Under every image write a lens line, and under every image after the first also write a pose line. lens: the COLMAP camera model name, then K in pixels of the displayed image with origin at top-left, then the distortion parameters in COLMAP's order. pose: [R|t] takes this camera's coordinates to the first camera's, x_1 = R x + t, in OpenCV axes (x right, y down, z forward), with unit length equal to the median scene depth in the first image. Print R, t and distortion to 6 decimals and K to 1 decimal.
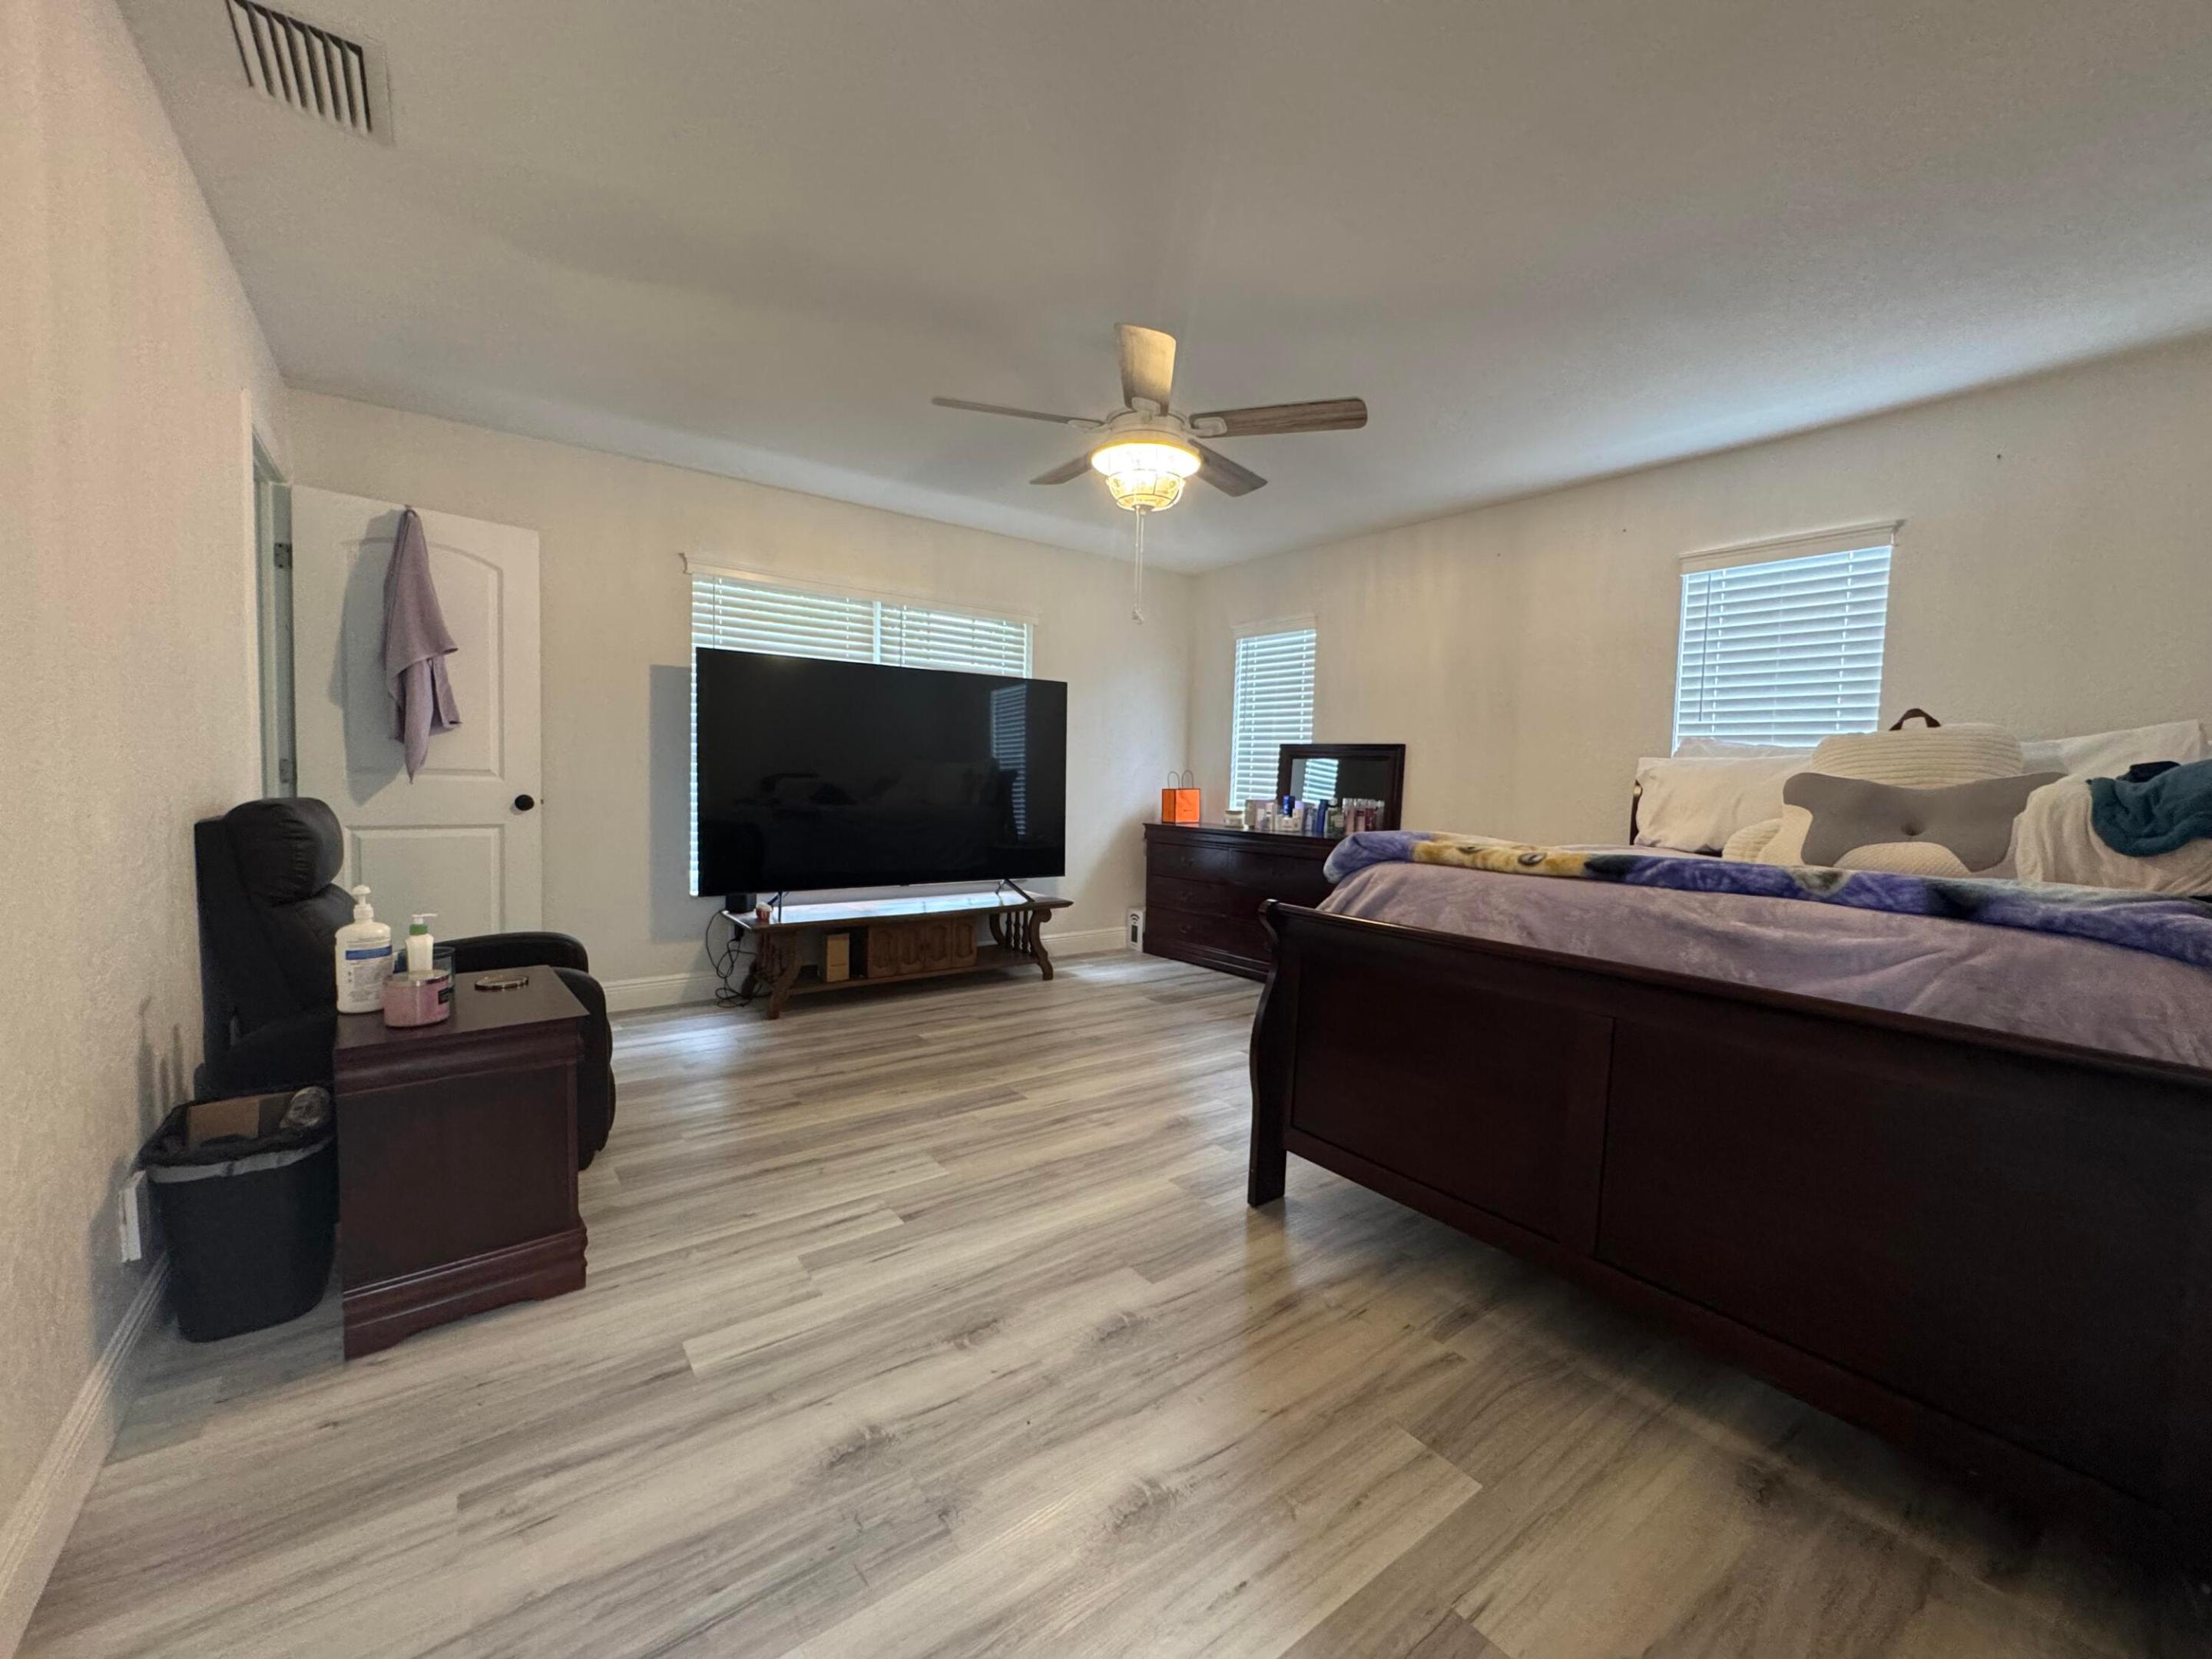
lens RADIAL K [[884.9, 0, 1111.0], [0, 884.9, 827.1], [0, 0, 1]] dist [-0.003253, 0.001017]
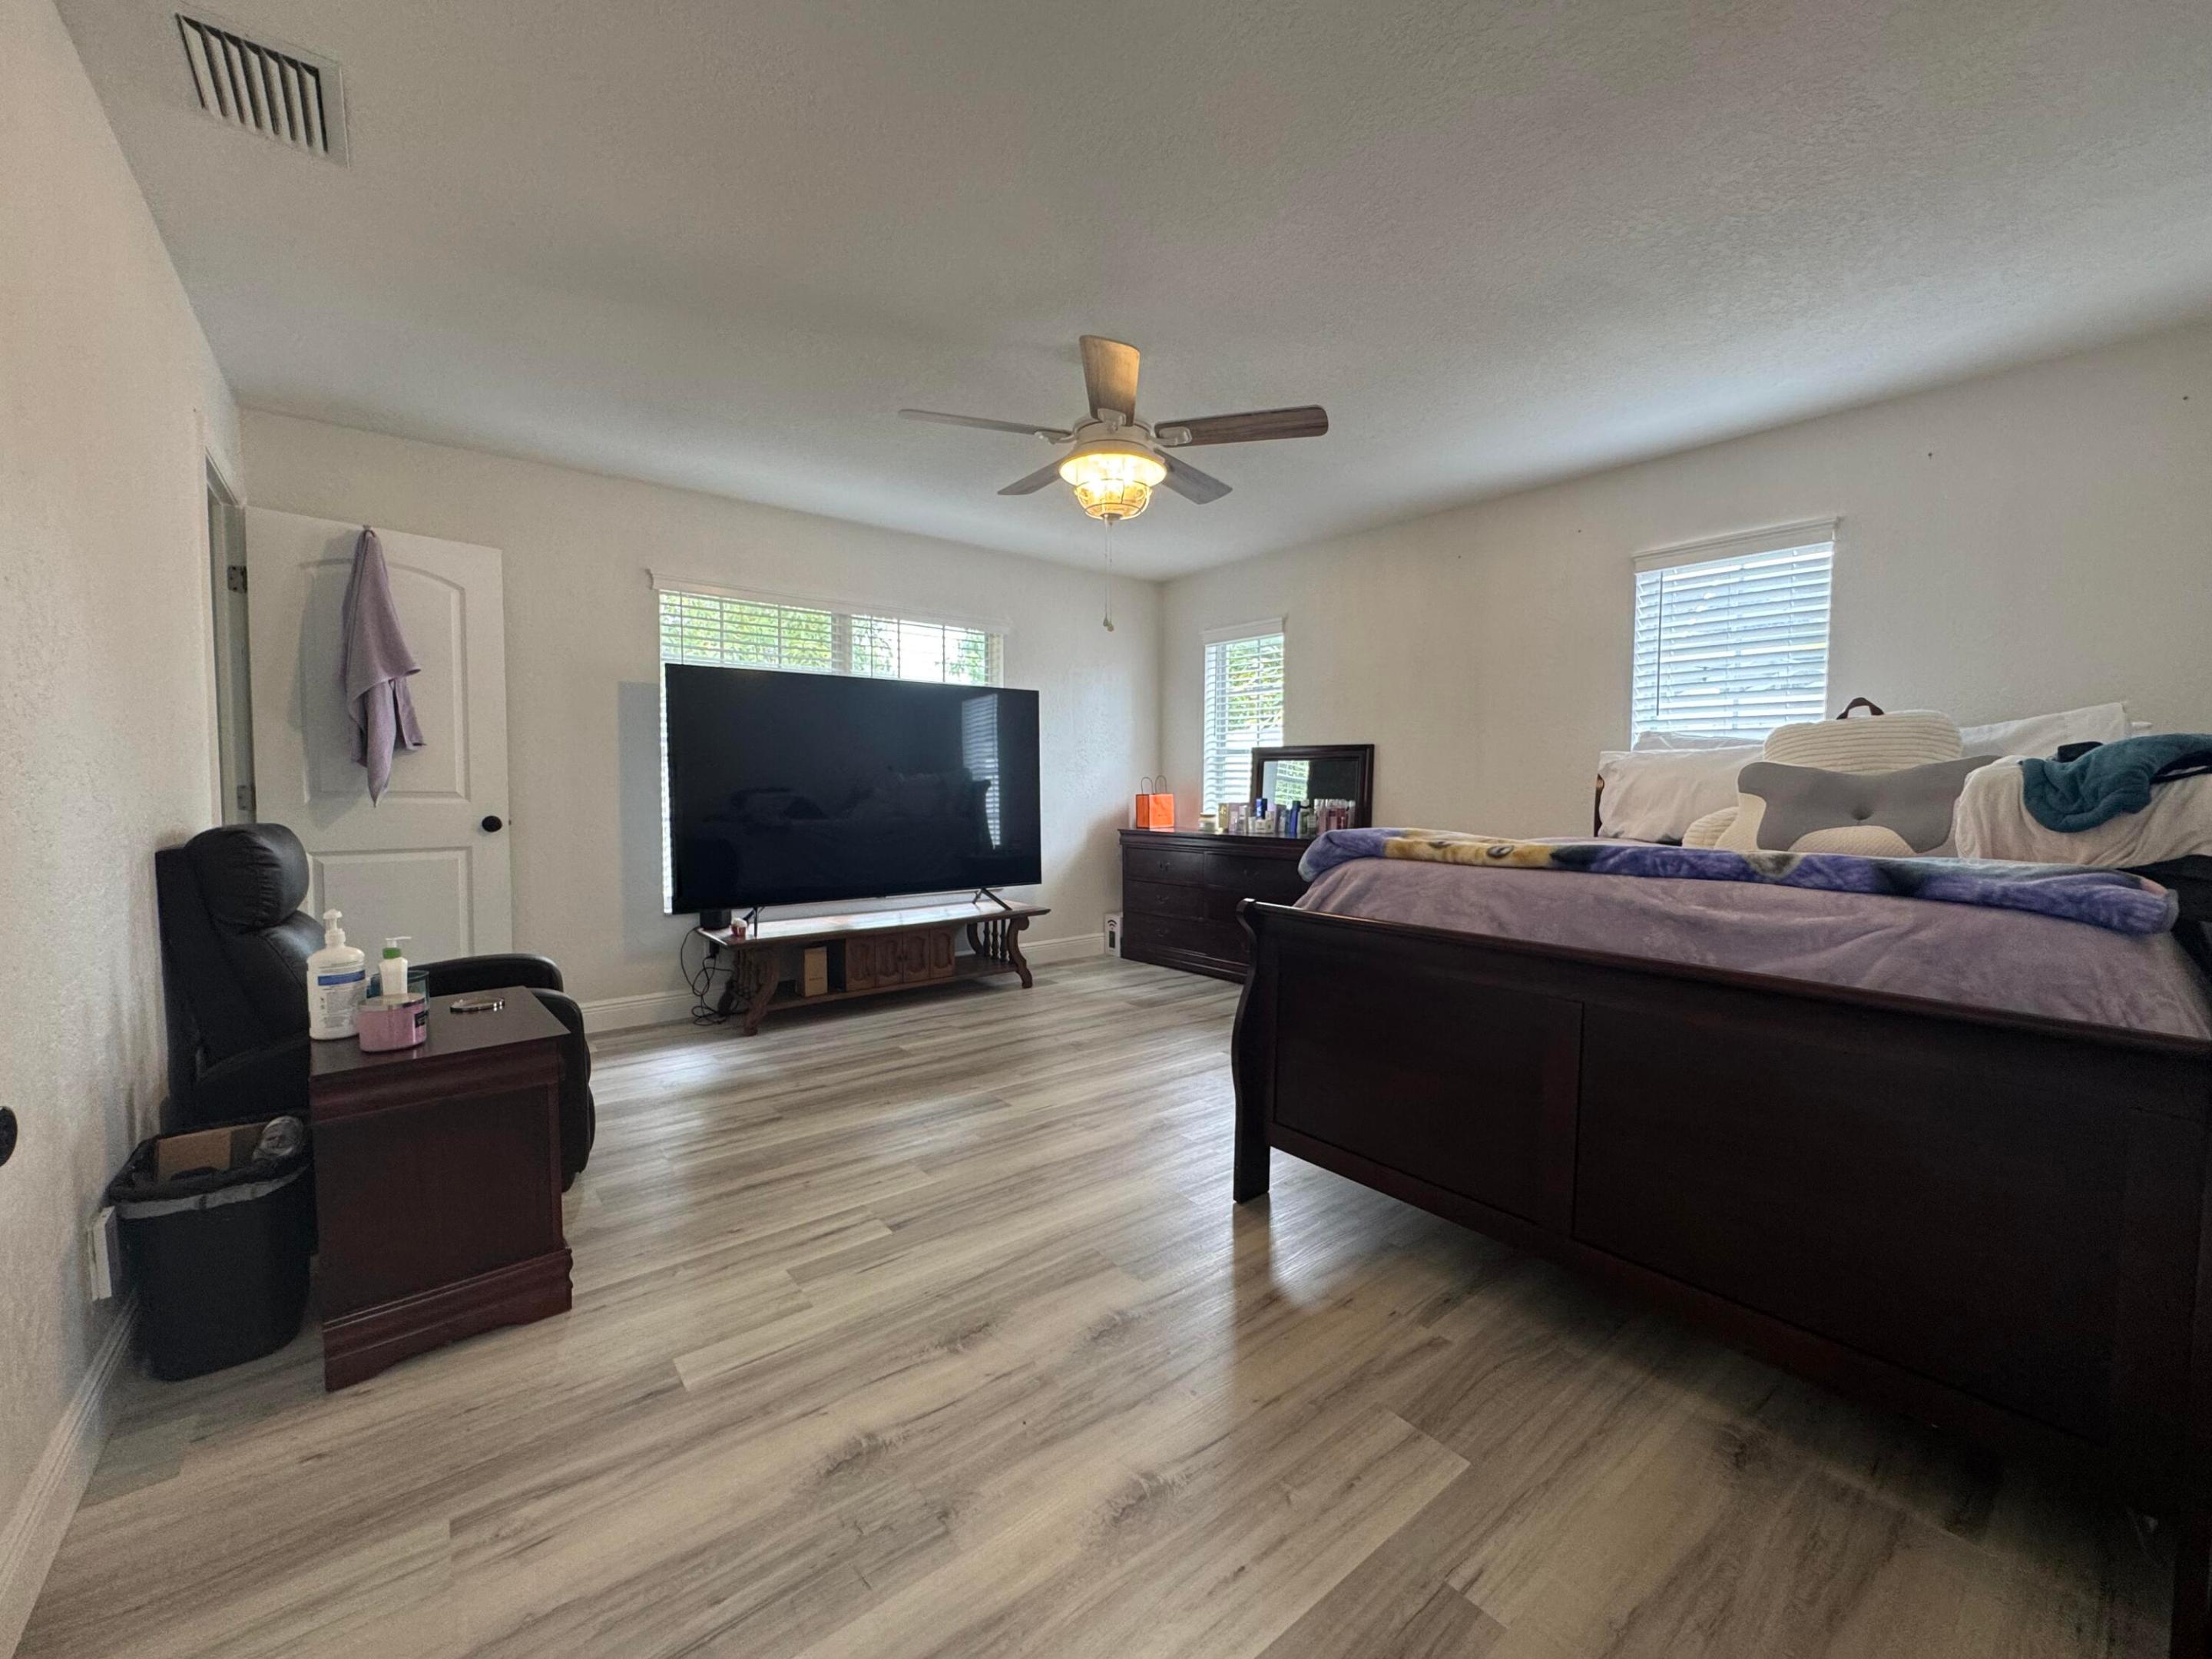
lens RADIAL K [[884.9, 0, 1111.2], [0, 884.9, 827.3], [0, 0, 1]] dist [-0.003253, 0.001017]
pose [[0.999194, -0.026120, 0.030481, -0.005821], [0.026381, 0.999618, -0.008200, 0.004555], [-0.030256, 0.008997, 0.999502, -0.013631]]
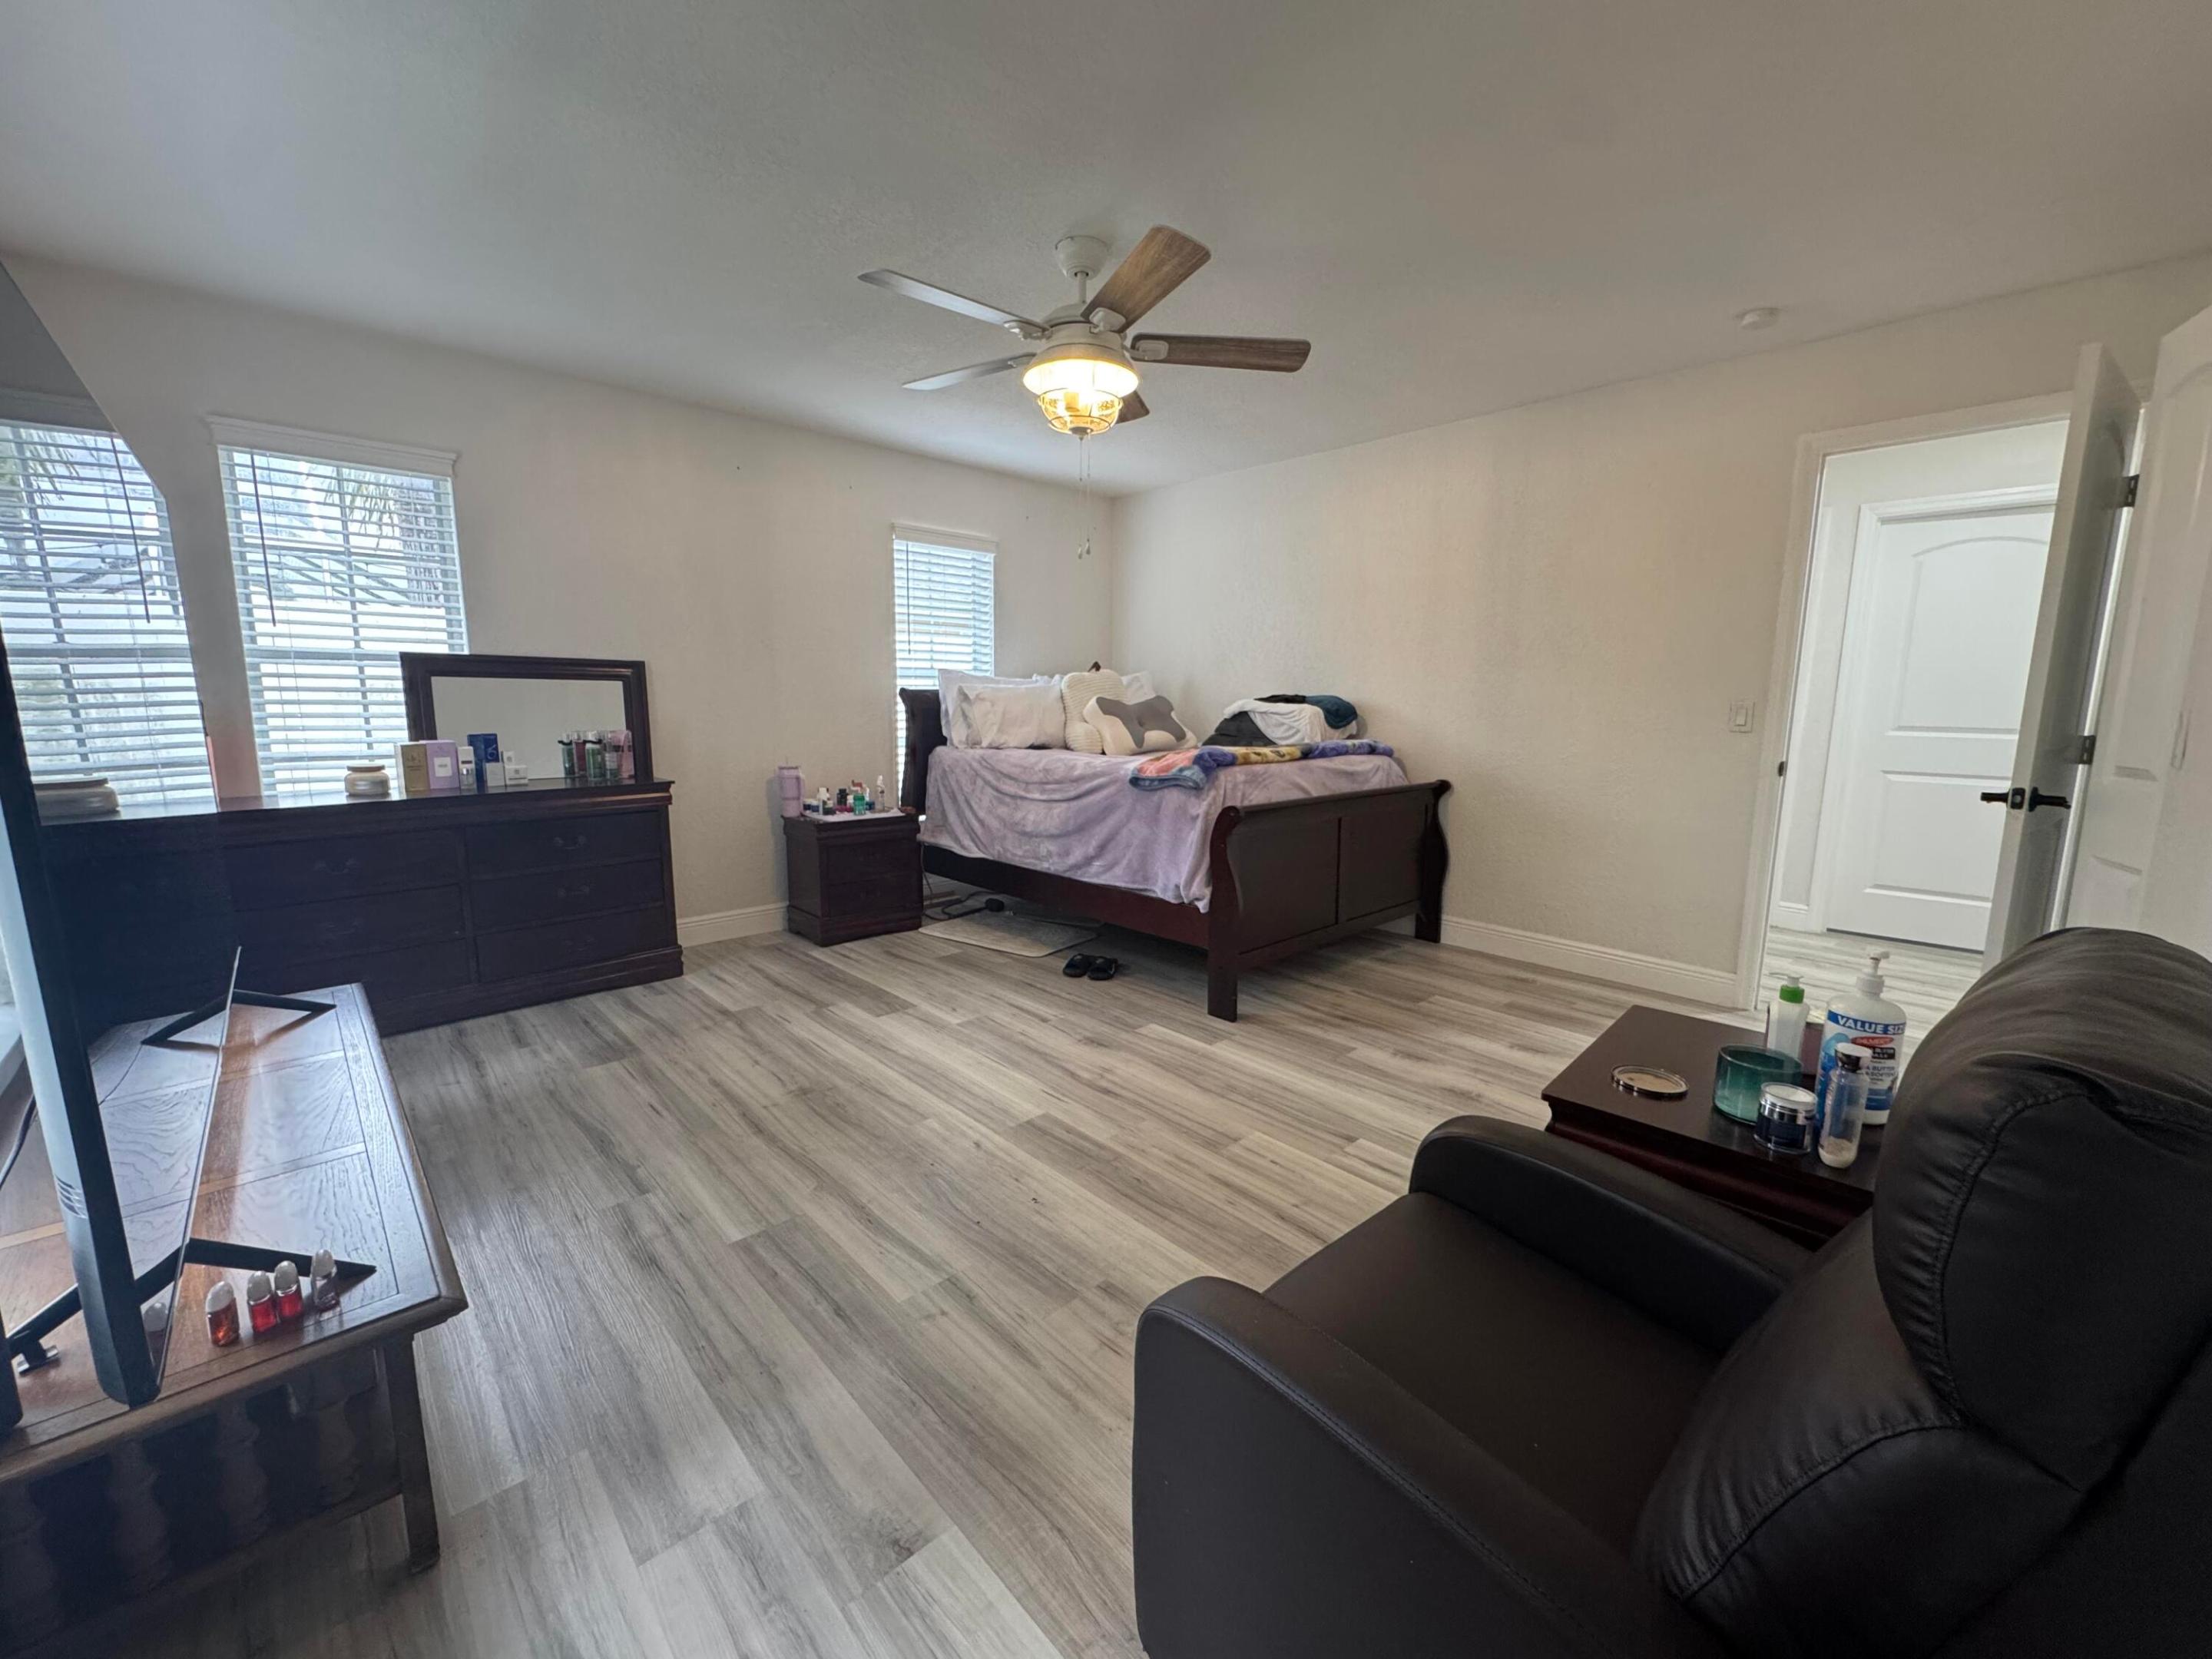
lens RADIAL K [[884.9, 0, 1107.6], [0, 884.9, 835.3], [0, 0, 1]] dist [-0.003253, 0.001017]
pose [[-0.110288, -0.187206, 0.976110, -1.407444], [0.047293, 0.980000, 0.193295, -0.182594], [-0.992774, 0.067481, -0.099229, 1.623617]]
